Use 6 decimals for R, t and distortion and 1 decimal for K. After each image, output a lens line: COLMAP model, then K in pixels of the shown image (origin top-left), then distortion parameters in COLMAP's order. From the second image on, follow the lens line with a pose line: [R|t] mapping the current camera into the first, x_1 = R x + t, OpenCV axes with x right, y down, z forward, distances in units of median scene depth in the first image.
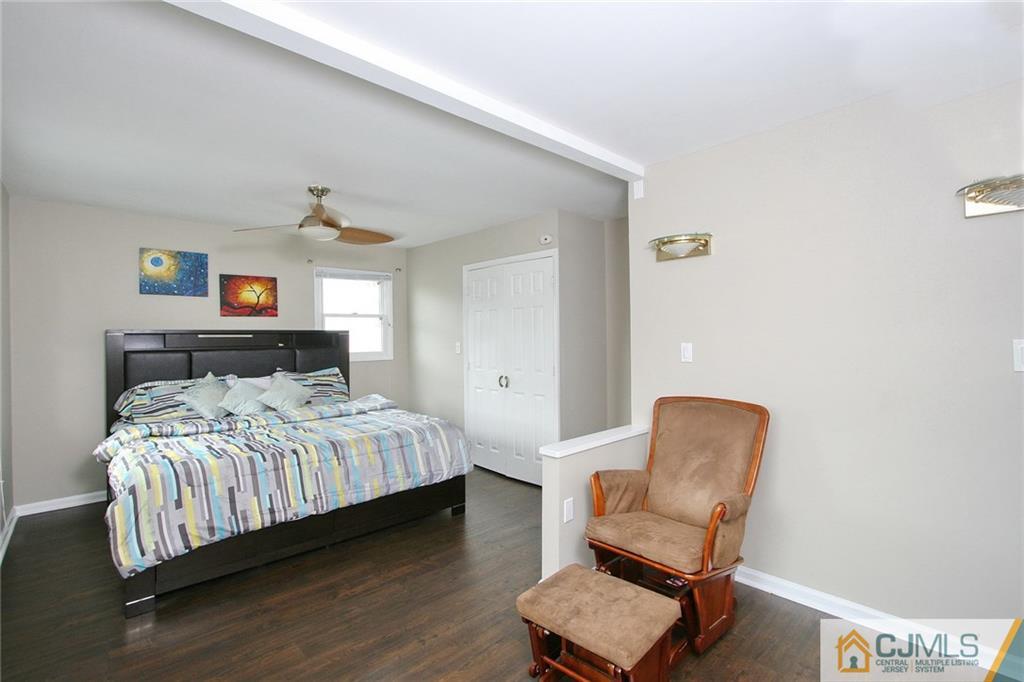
lens RADIAL K [[466.9, 0, 517.9], [0, 466.9, 335.3], [0, 0, 1]] dist [-0.011377, 0.000532]
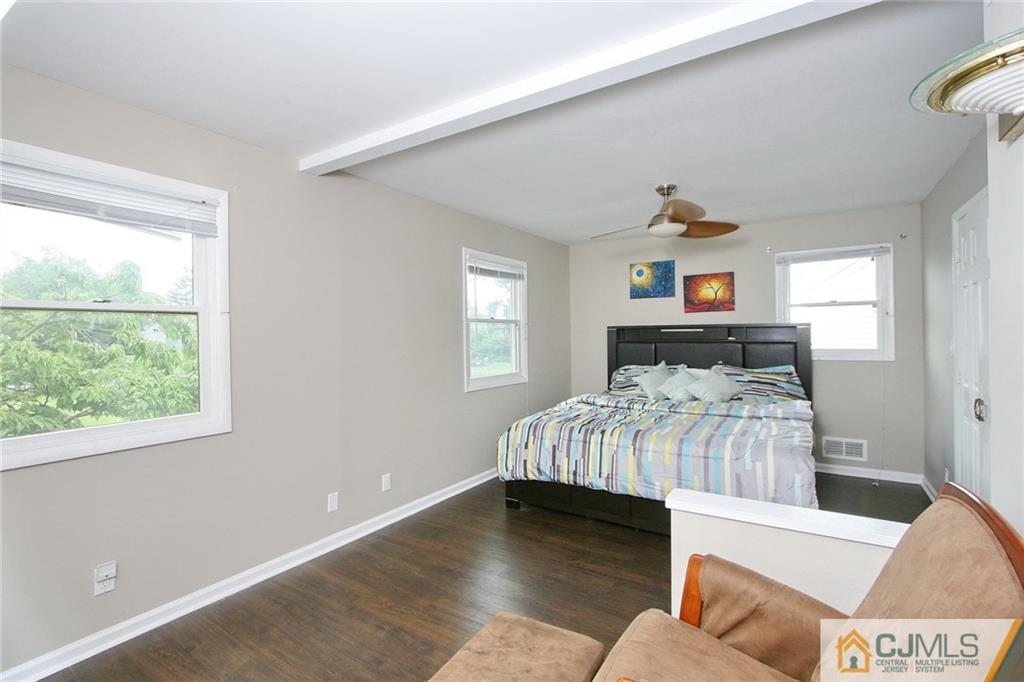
lens RADIAL K [[466.9, 0, 517.9], [0, 466.9, 335.3], [0, 0, 1]] dist [-0.011377, 0.000532]
pose [[0.250724, 0.008444, -0.968022, 0.391037], [0.010078, 0.999885, 0.011332, -0.003192], [0.968006, -0.012597, 0.250610, 0.339325]]
